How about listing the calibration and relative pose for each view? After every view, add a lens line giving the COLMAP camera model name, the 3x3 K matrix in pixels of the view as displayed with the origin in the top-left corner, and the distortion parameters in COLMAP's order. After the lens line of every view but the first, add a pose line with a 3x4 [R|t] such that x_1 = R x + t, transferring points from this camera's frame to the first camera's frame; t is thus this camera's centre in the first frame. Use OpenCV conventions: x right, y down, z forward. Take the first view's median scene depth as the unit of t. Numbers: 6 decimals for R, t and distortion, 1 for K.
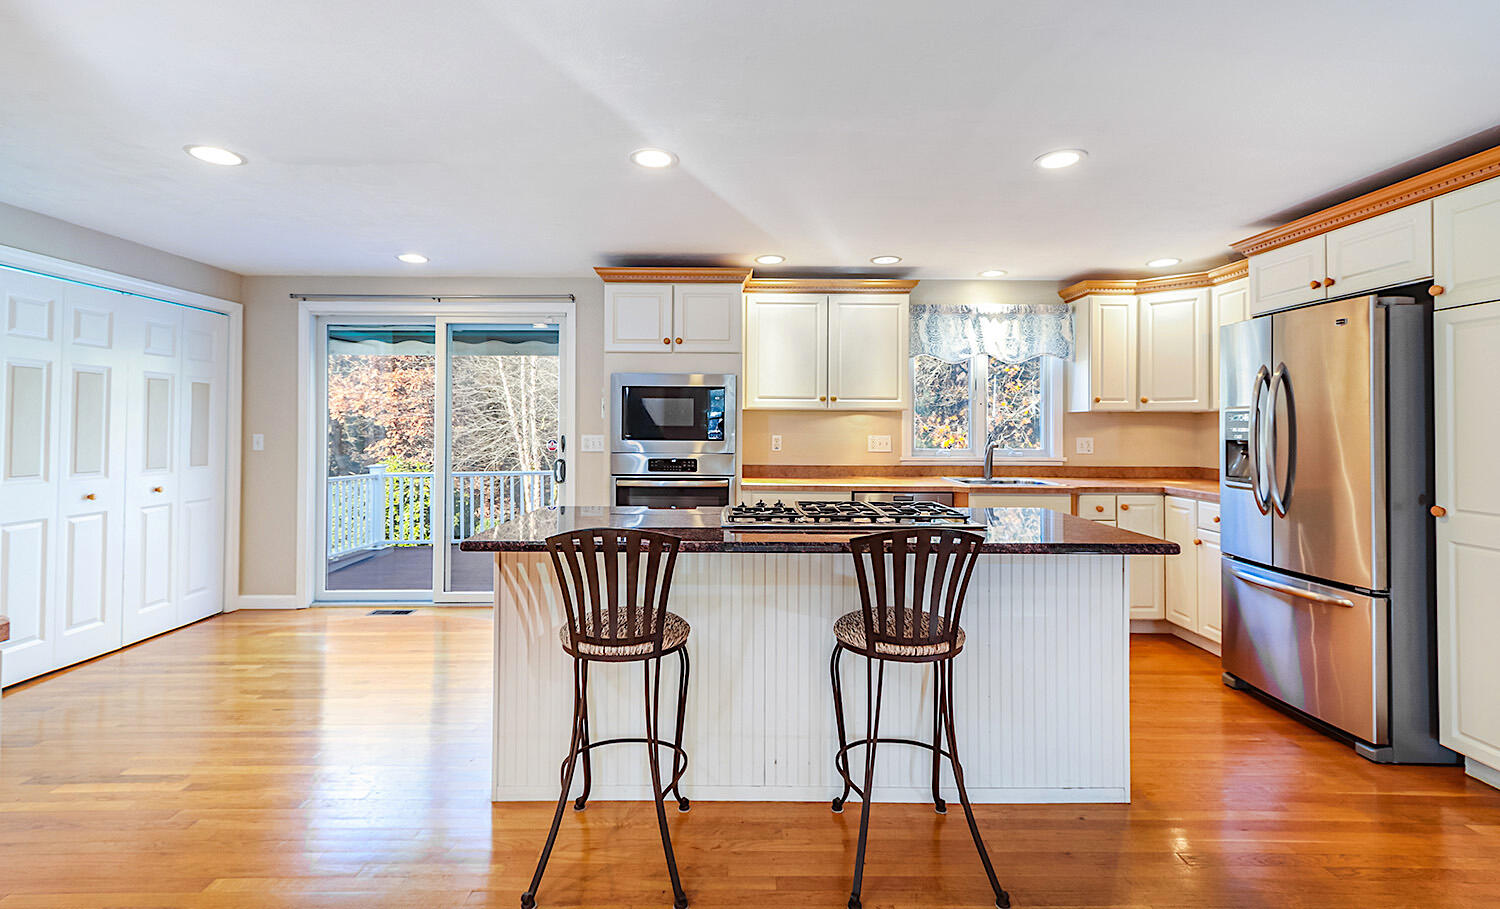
lens RADIAL K [[691.9, 0, 748.4], [0, 691.9, 421.5], [0, 0, 1]] dist [0.015545, -0.000275]
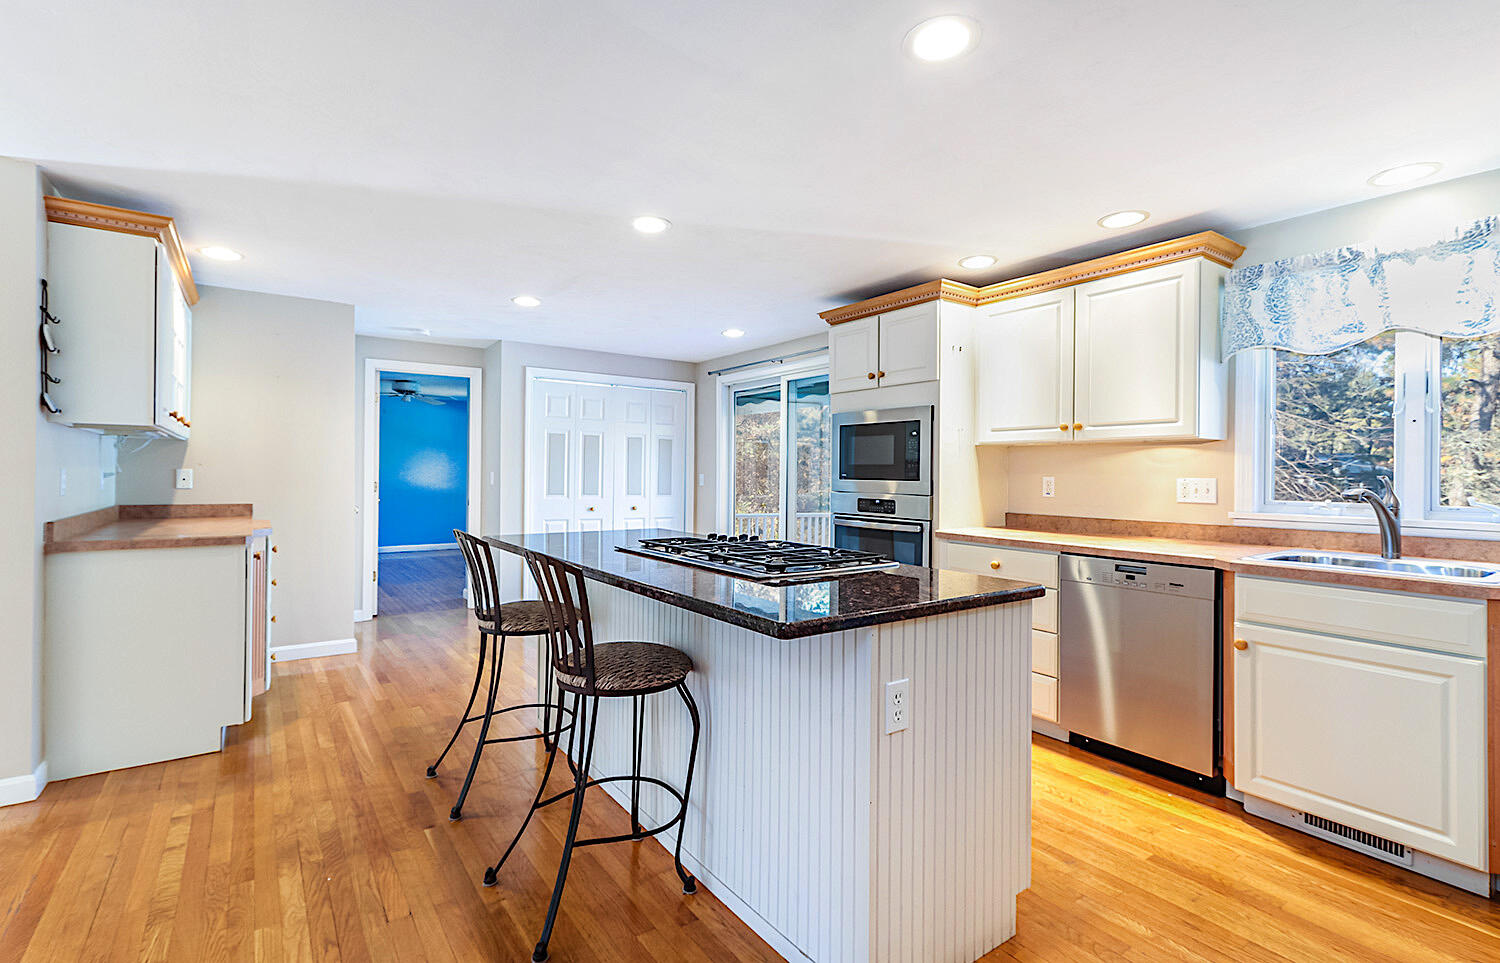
lens RADIAL K [[696.1, 0, 745.3], [0, 696.1, 478.8], [0, 0, 1]] dist [0.003616, 0.000387]
pose [[0.566092, 0.006926, -0.824313, 0.561143], [-0.000034, 0.999965, 0.008379, 0.017350], [0.824342, -0.004715, 0.566072, 0.303530]]
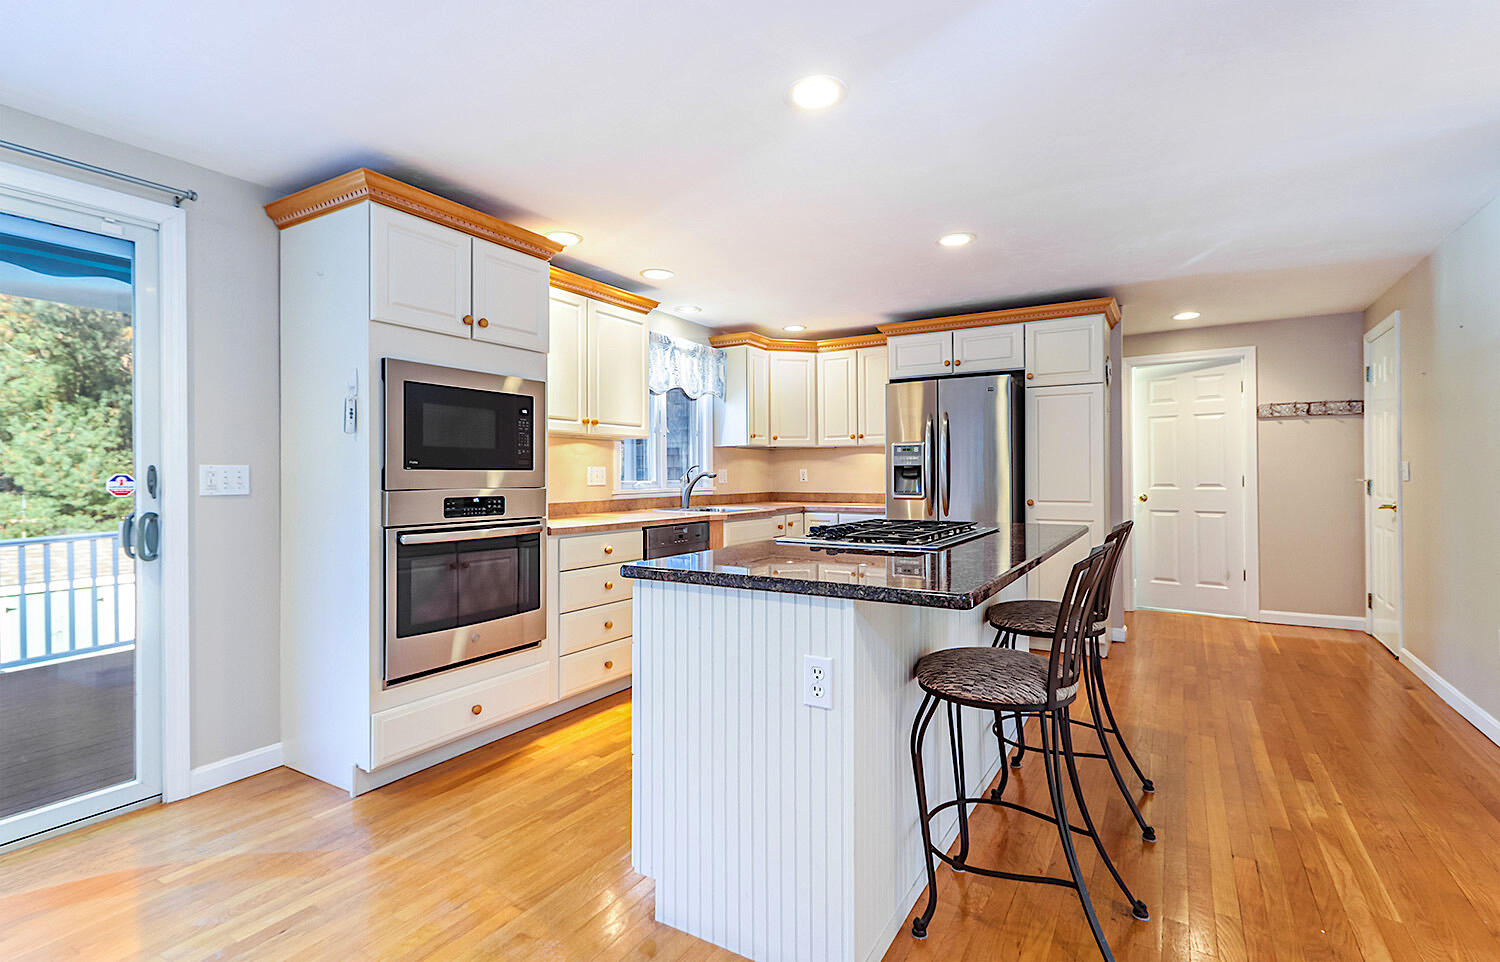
lens RADIAL K [[696.1, 0, 745.3], [0, 696.1, 478.3], [0, 0, 1]] dist [0.003616, 0.000387]
pose [[0.538588, -0.011633, 0.842489, -0.524513], [0.001322, 0.999915, 0.012961, 0.026525], [-0.842568, -0.005867, 0.538558, 0.404431]]
